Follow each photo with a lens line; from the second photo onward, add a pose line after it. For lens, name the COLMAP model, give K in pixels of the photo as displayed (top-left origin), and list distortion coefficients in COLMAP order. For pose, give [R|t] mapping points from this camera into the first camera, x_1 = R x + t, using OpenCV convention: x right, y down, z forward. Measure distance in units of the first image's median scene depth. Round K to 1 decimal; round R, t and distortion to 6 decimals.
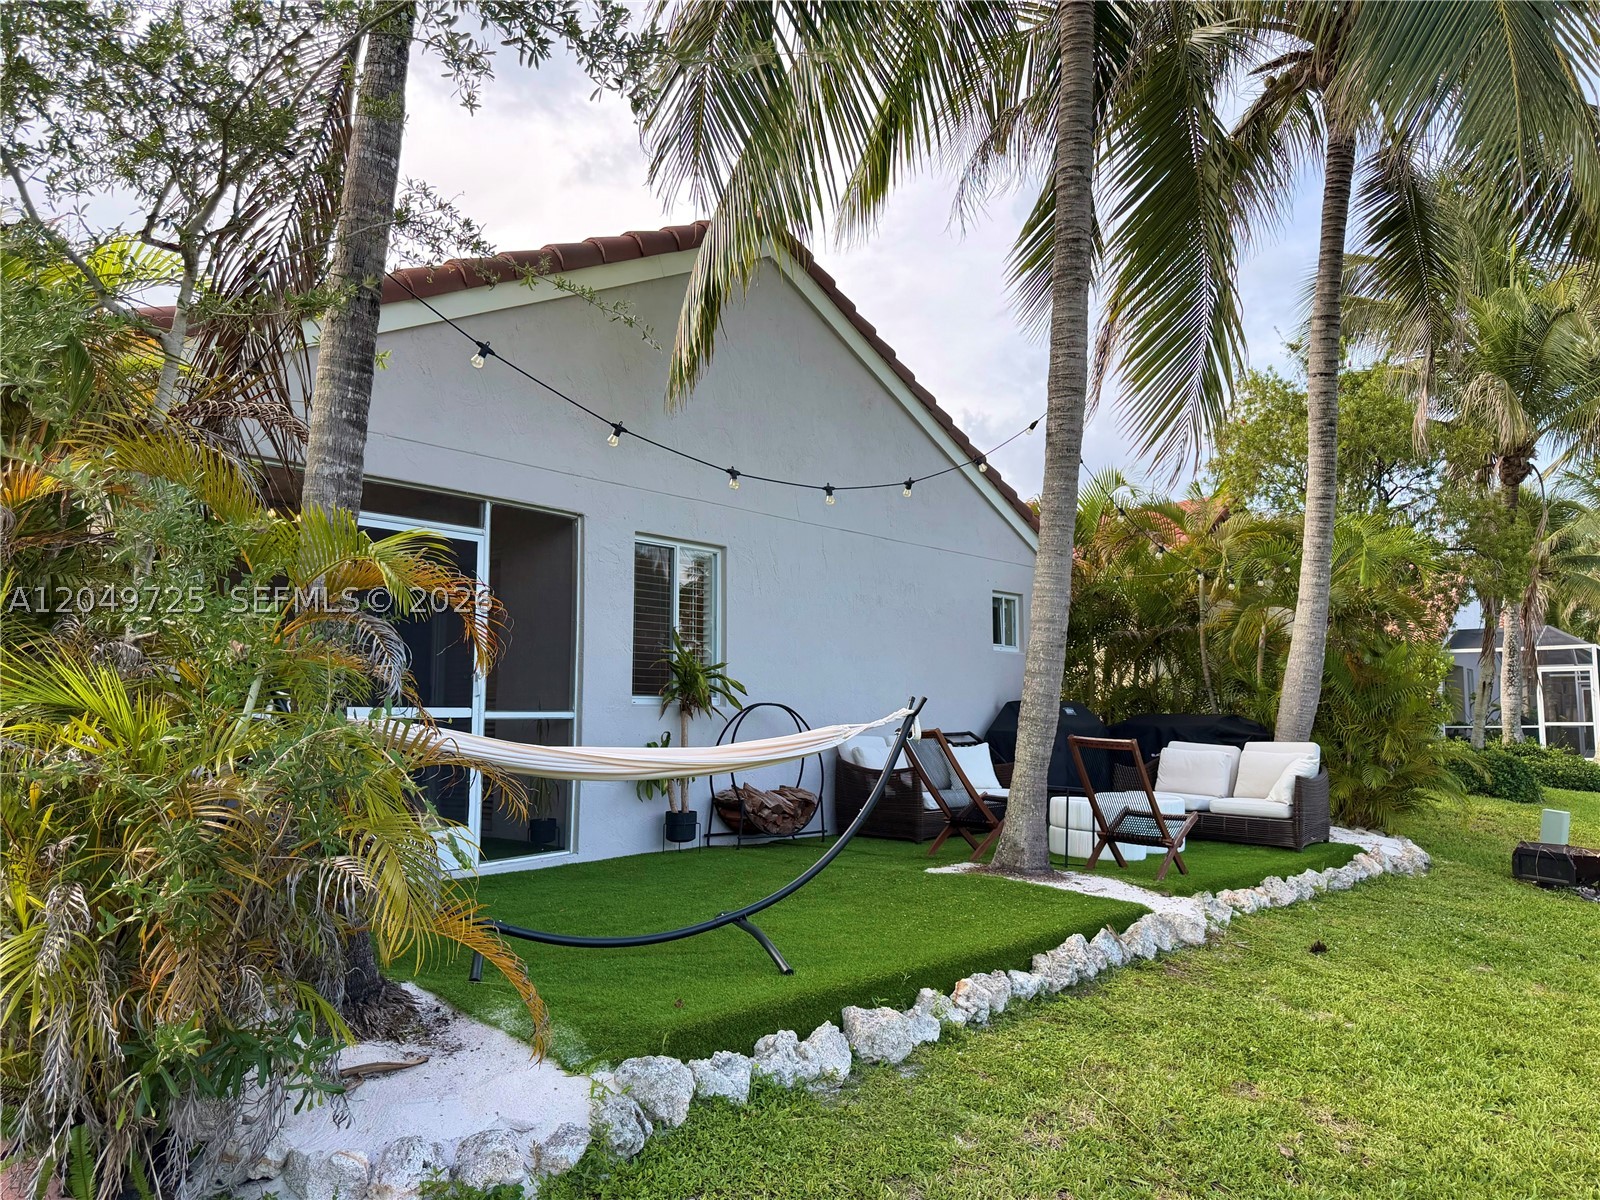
lens RADIAL K [[1121.5, 0, 800.7], [0, 1121.5, 607.6], [0, 0, 1]] dist [0.073606, -0.100151]
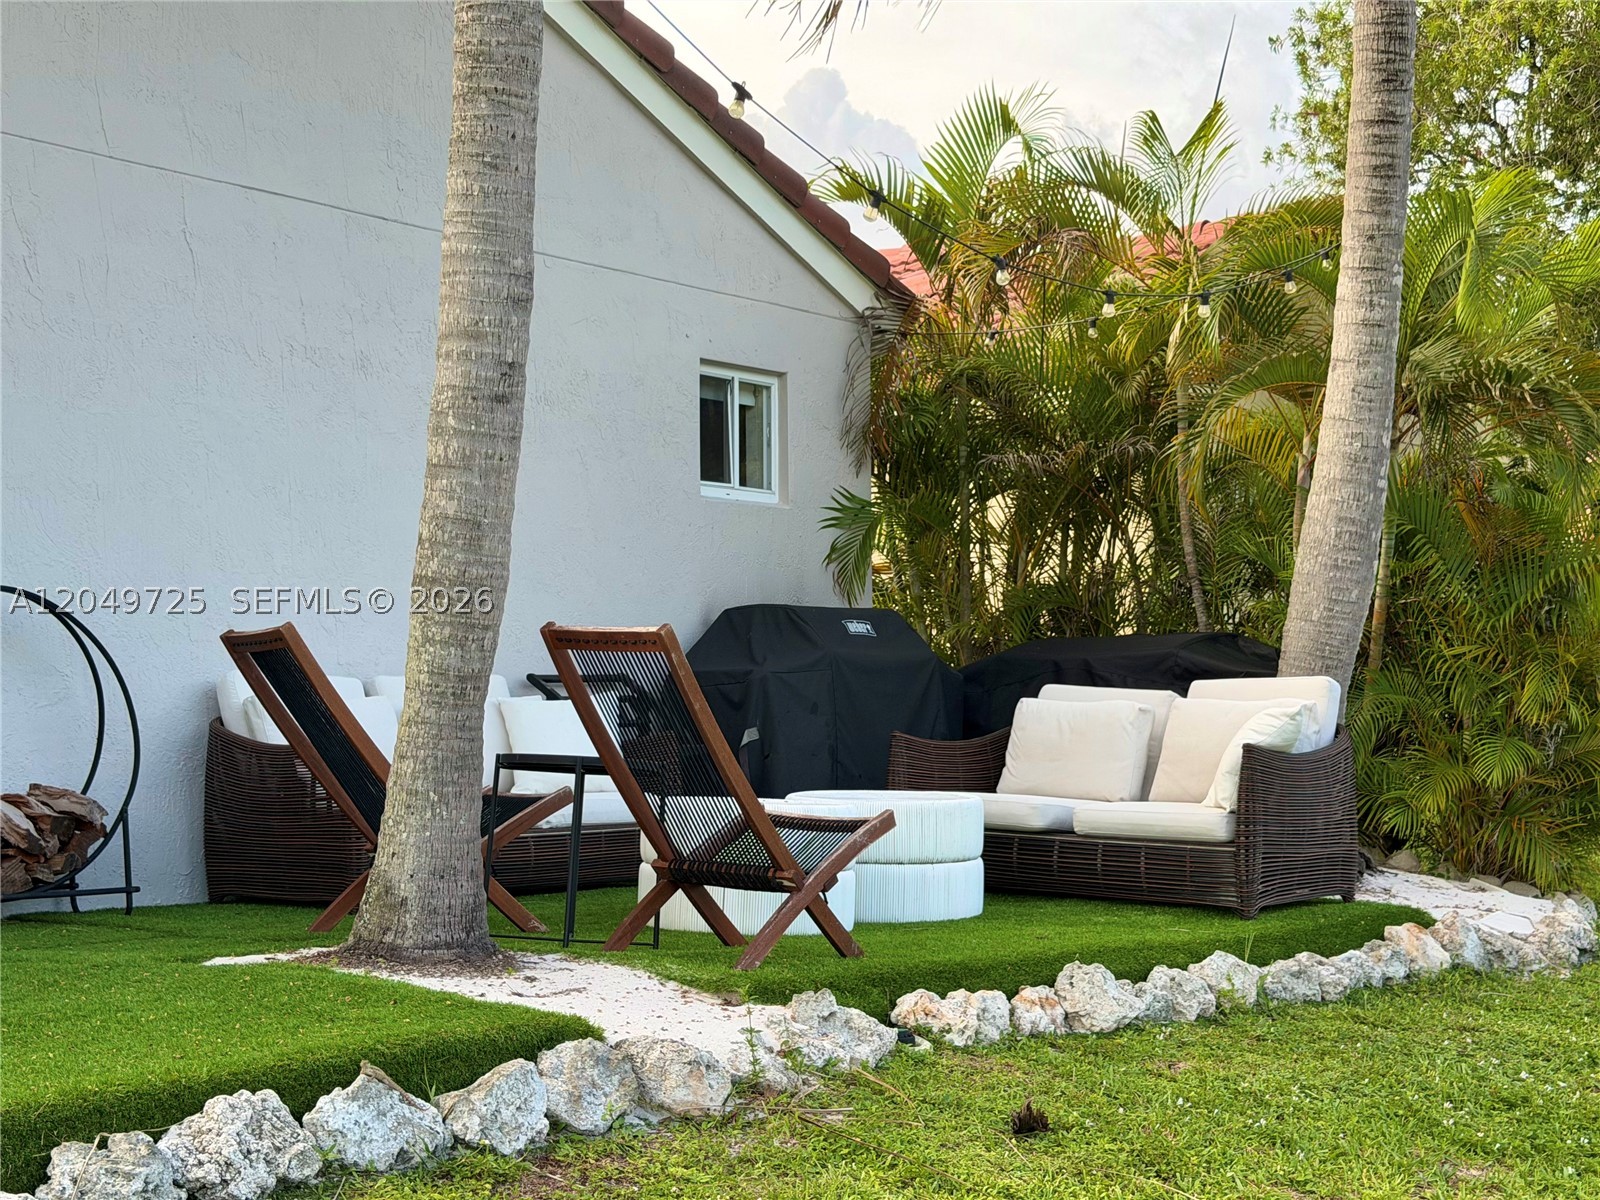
lens RADIAL K [[2256.8, 0, 800.0], [0, 2256.8, 600.0], [0, 0, 1]] dist [0.135849, -0.001517]
pose [[0.999393, -0.006120, 0.034294, 0.234078], [0.004665, 0.999092, 0.042339, 0.054784], [-0.034522, -0.042153, 0.998515, 0.139358]]
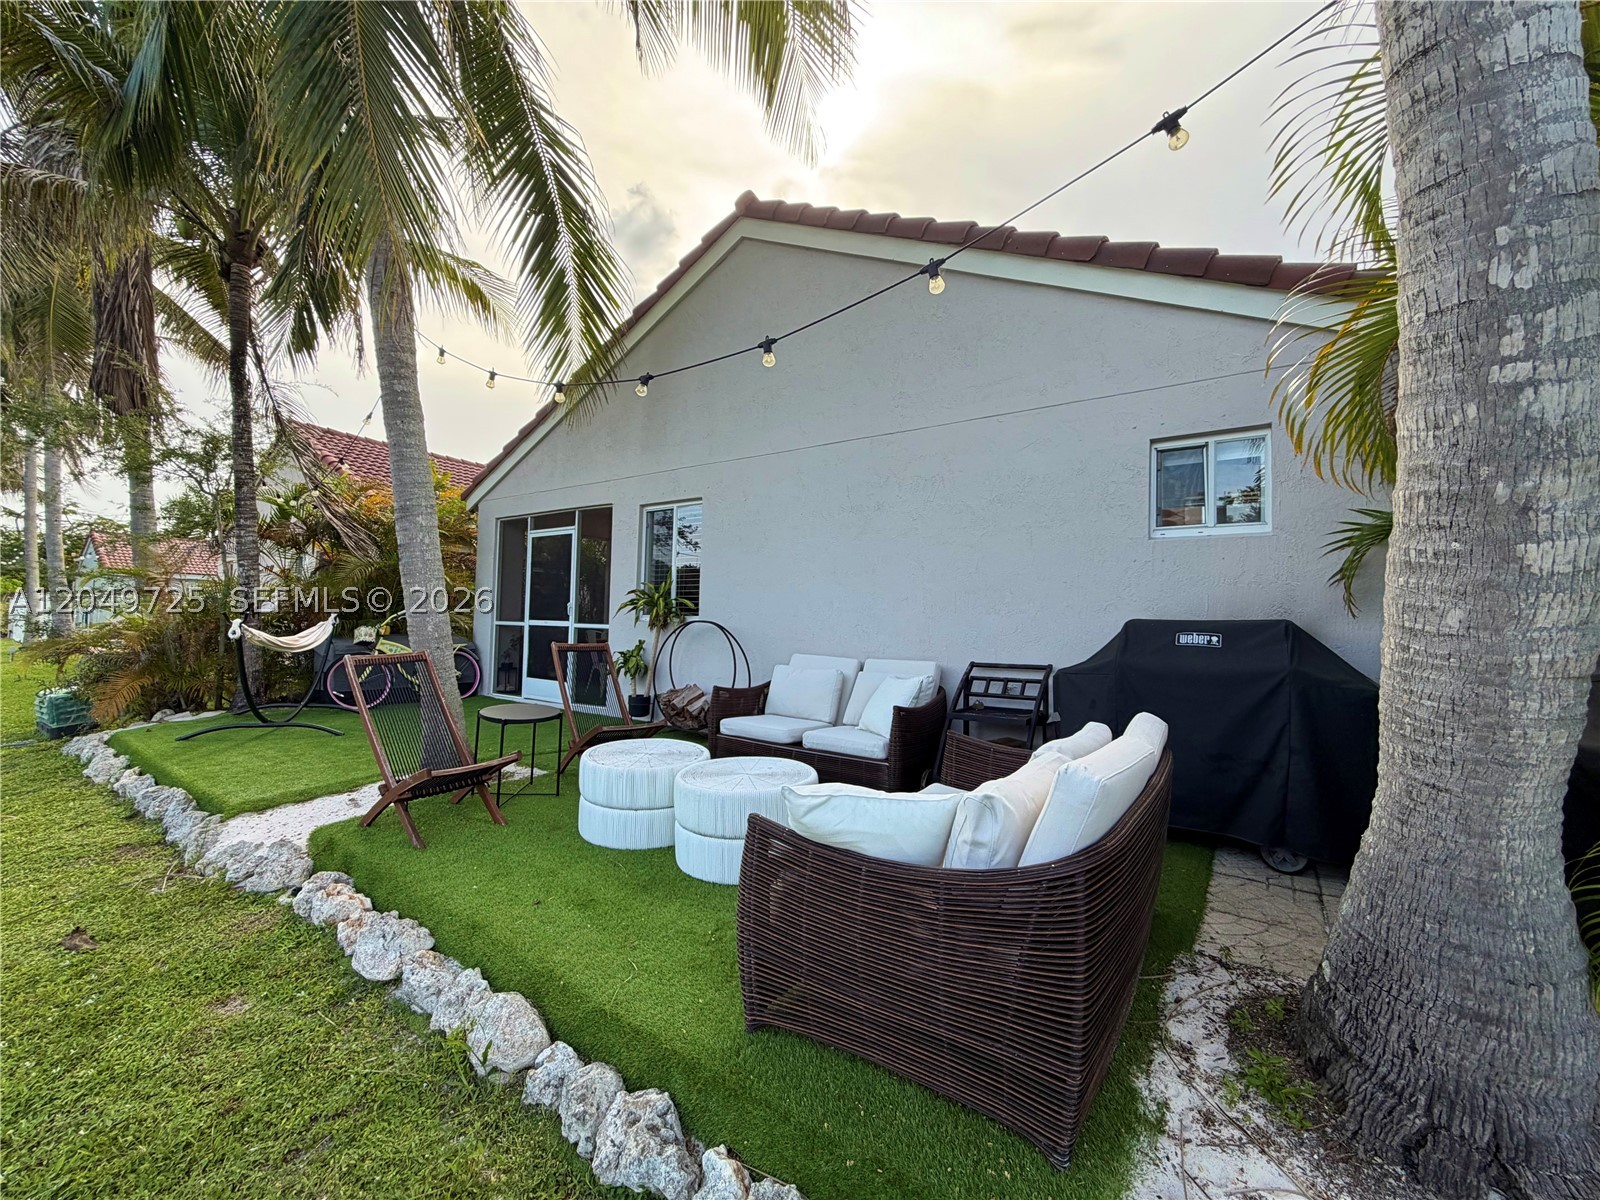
lens RADIAL K [[636.8, 0, 796.3], [0, 636.8, 601.2], [0, 0, 1]] dist [0.000713, -0.000023]
pose [[0.066387, -0.024911, -0.997483, 0.658096], [0.071738, 0.997220, -0.020130, 0.086024], [0.995212, -0.070221, 0.067989, 1.020928]]
